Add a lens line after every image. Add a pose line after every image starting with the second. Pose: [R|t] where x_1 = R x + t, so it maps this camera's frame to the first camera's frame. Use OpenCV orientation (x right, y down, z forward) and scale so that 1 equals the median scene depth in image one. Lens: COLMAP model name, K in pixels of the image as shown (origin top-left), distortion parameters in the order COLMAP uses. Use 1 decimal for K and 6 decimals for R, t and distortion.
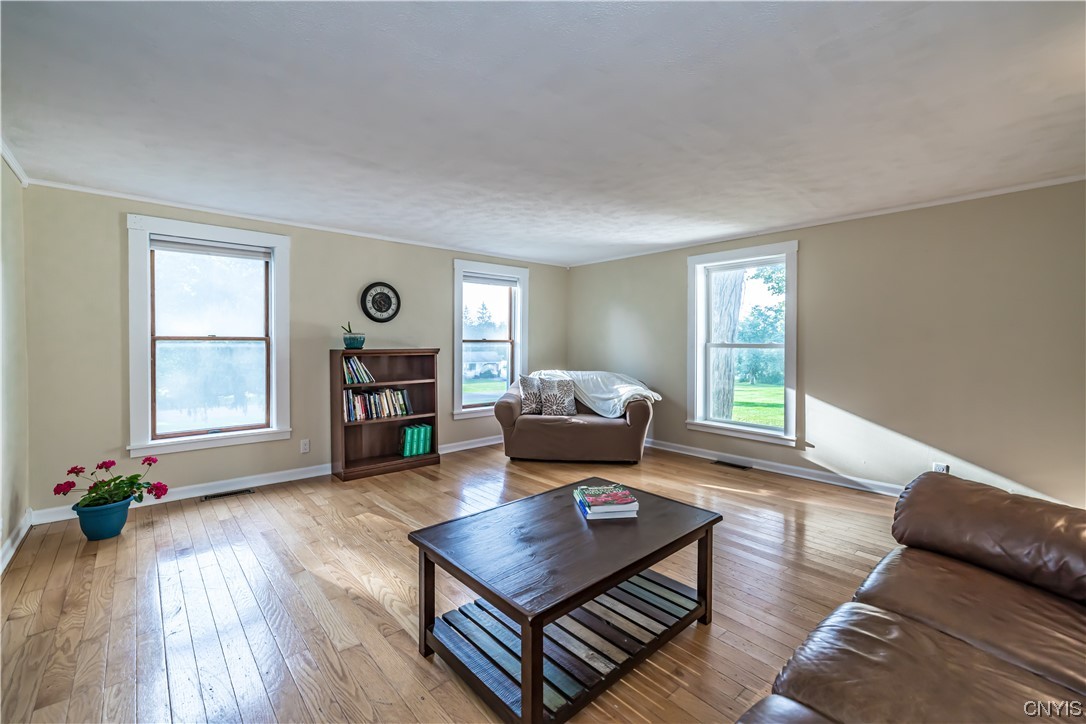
lens RADIAL K [[462.4, 0, 559.6], [0, 462.4, 342.5], [0, 0, 1]] dist [0.002073, 0.000577]
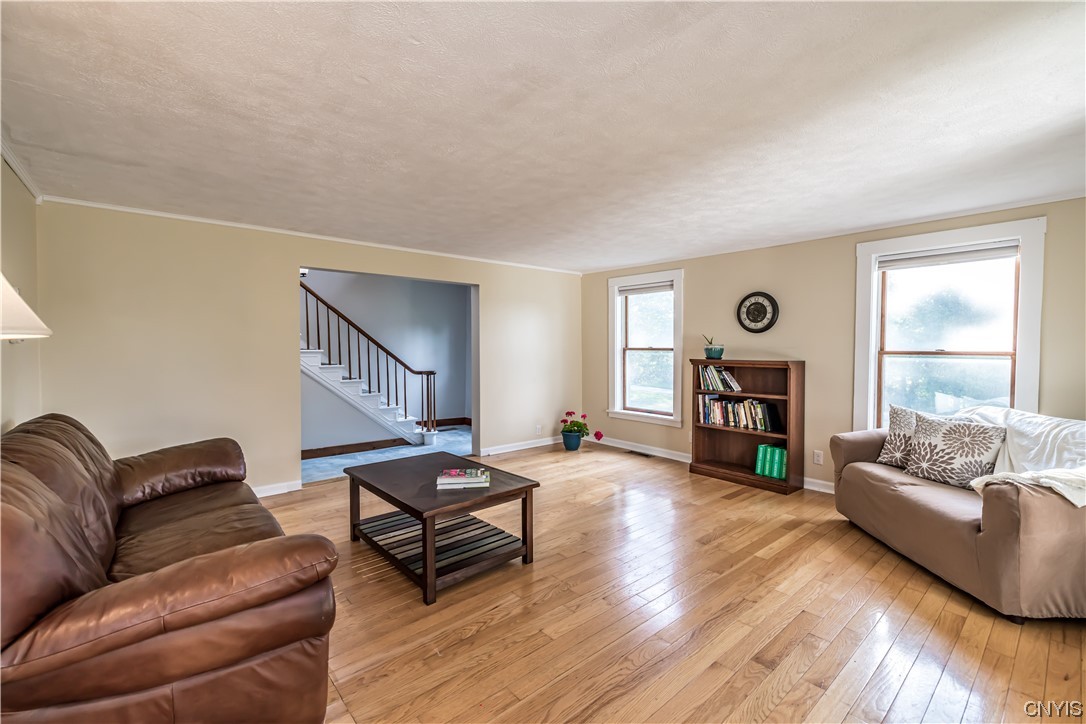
lens RADIAL K [[462.4, 0, 541.3], [0, 462.4, 362.9], [0, 0, 1]] dist [0.002073, 0.000577]
pose [[-0.023742, 0.024004, -0.999430, 0.624615], [-0.015327, 0.999585, 0.024371, 0.003346], [0.999601, 0.015897, -0.023364, 0.582582]]
